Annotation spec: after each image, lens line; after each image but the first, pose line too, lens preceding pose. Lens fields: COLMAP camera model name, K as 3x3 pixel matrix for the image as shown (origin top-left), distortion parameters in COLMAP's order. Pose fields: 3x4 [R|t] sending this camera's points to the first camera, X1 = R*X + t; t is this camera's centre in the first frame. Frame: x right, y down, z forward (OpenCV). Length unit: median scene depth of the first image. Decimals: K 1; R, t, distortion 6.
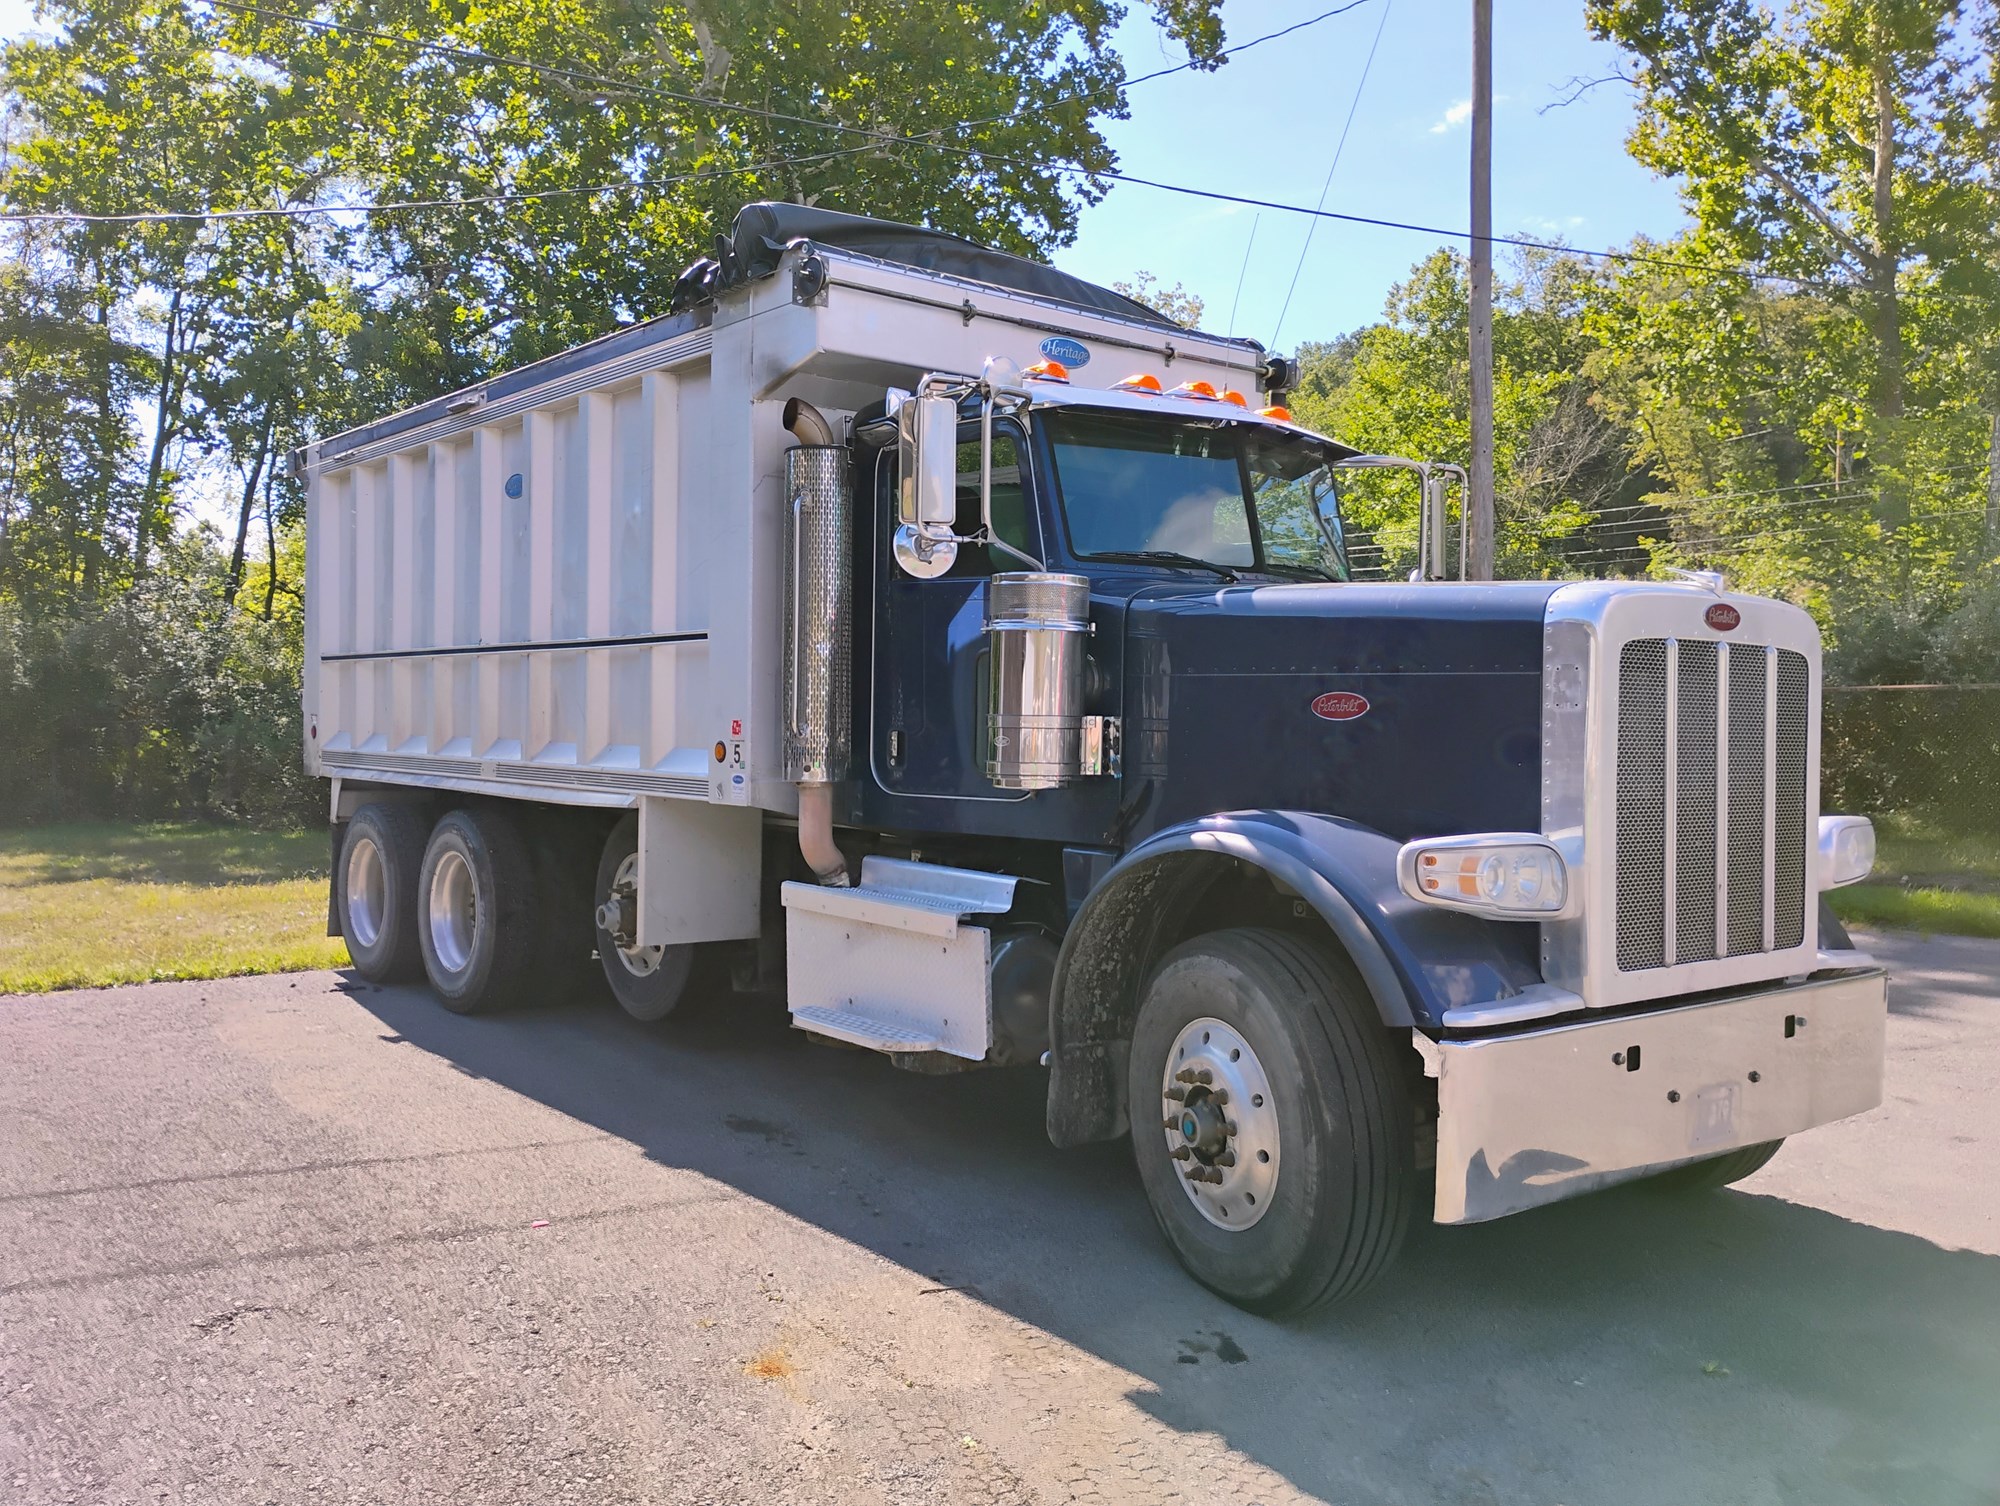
lens RADIAL K [[1784.9, 0, 1000.0], [0, 1784.9, 753.0], [0, 0, 1]] dist [0.055146, -0.077898]
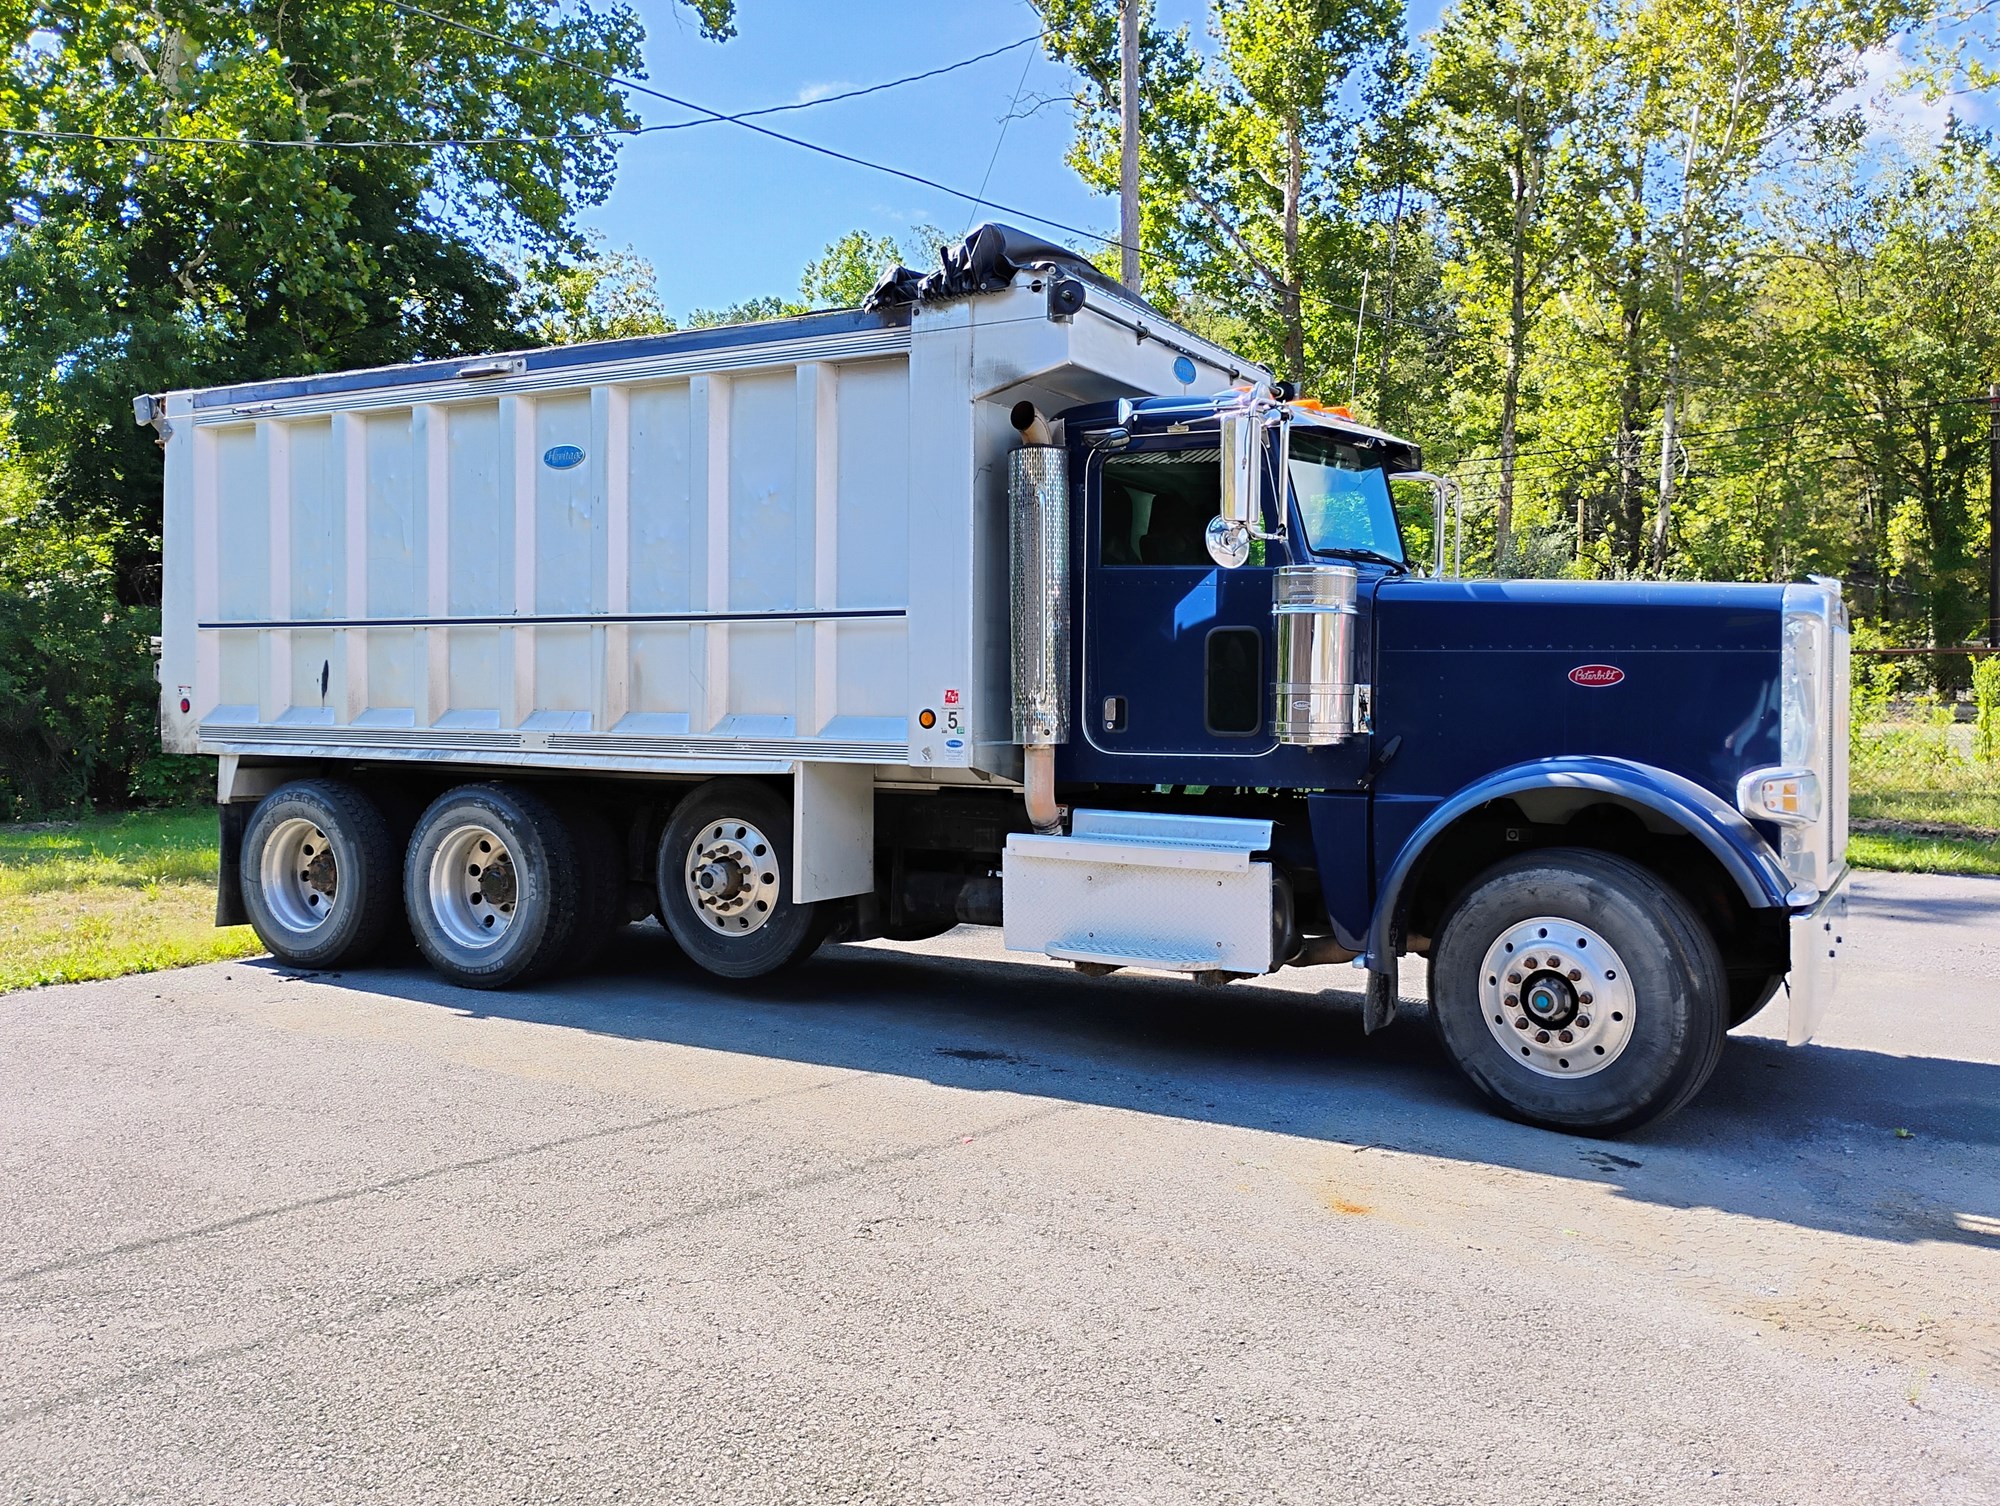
lens RADIAL K [[1831.2, 0, 1000.0], [0, 1831.2, 753.0], [0, 0, 1]] dist [0.048848, -0.010309]
pose [[0.919725, -0.018363, 0.392134, -0.465792], [0.012171, 0.999759, 0.018270, 0.000269], [-0.392375, -0.012031, 0.919726, -0.040654]]
